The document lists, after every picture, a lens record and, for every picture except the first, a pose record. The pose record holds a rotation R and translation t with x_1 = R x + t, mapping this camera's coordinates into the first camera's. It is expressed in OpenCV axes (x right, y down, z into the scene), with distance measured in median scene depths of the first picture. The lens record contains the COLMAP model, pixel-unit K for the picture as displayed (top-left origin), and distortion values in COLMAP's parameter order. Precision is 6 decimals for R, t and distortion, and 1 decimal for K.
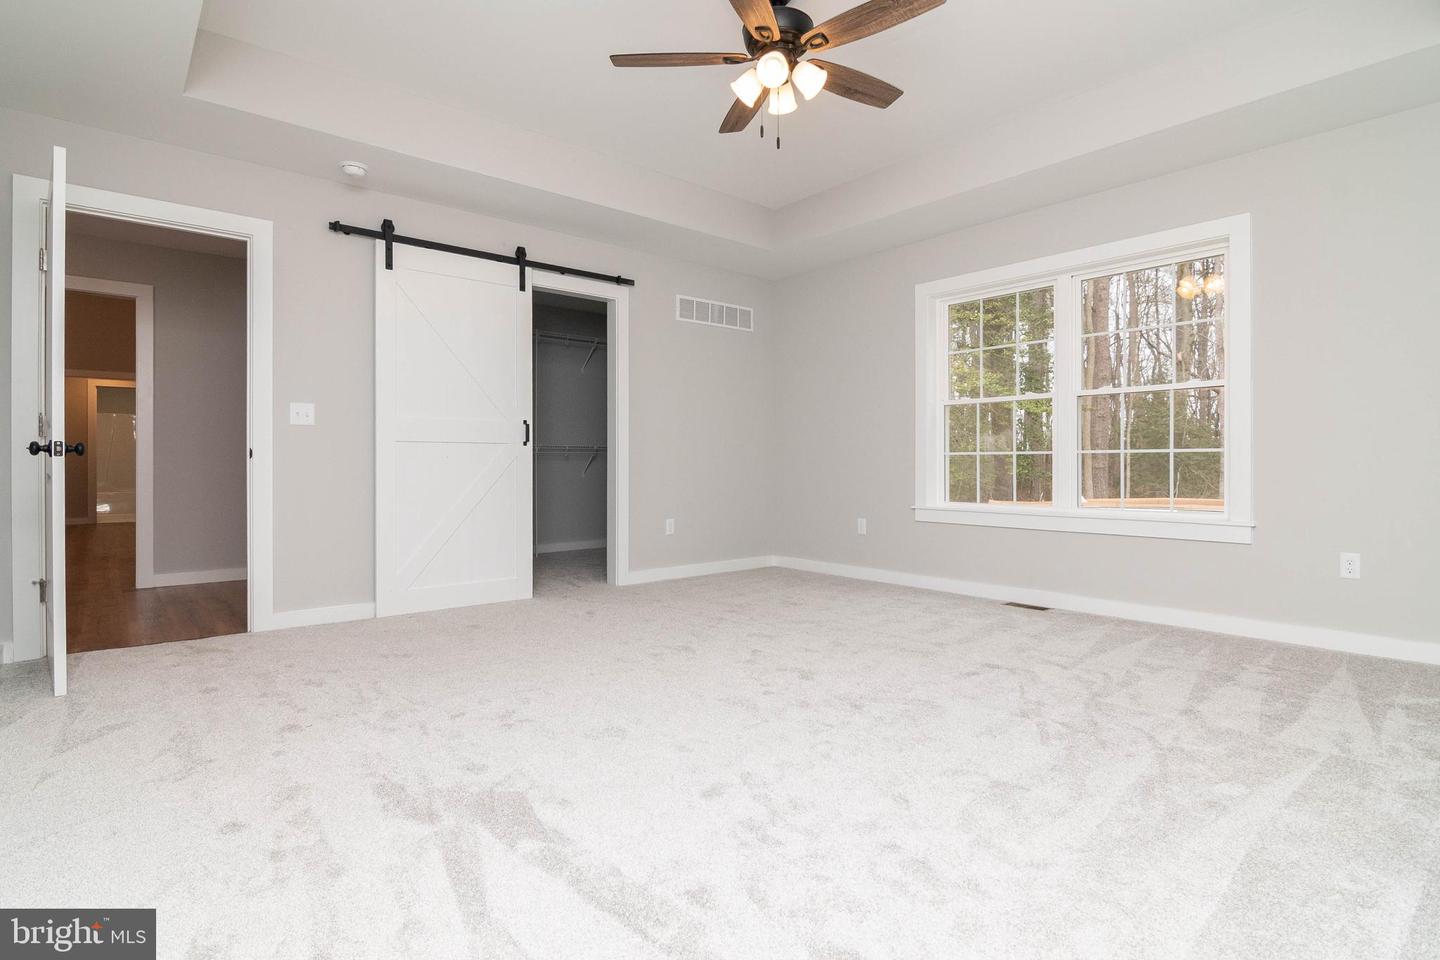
lens RADIAL K [[714.8, 0, 706.2], [0, 714.8, 451.3], [0, 0, 1]] dist [-0.007508, -0.003078]
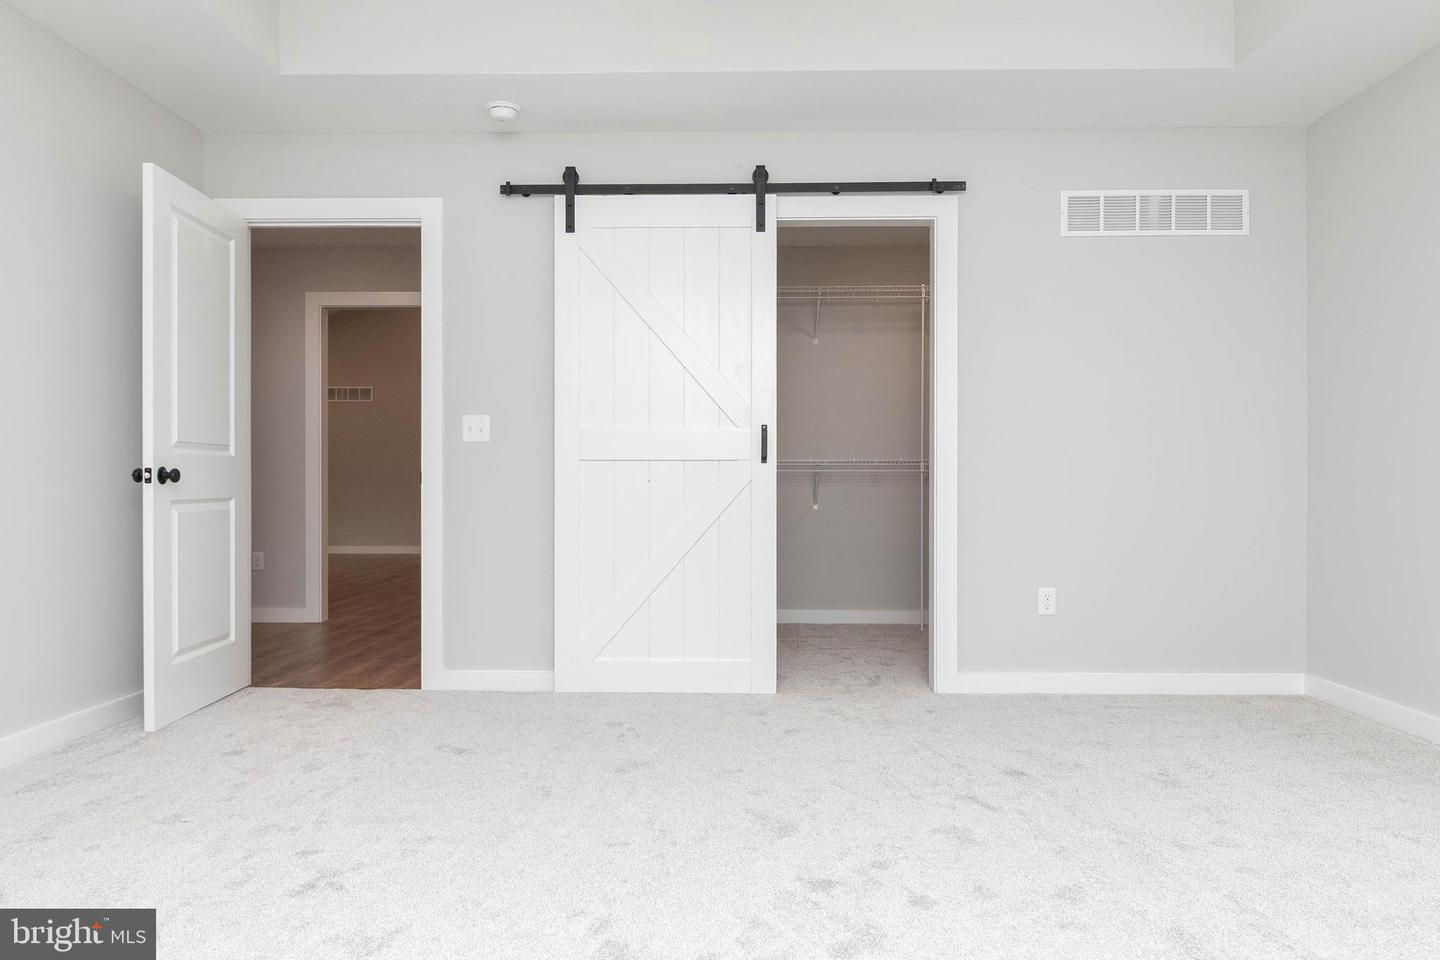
lens RADIAL K [[980.4, 0, 697.6], [0, 980.4, 466.9], [0, 0, 1]] dist [0.000535, -0.005306]
pose [[0.757540, -0.010555, -0.652703, 0.295552], [0.010752, 0.999935, -0.003691, -0.001182], [0.652700, -0.004222, 0.757605, 0.266835]]
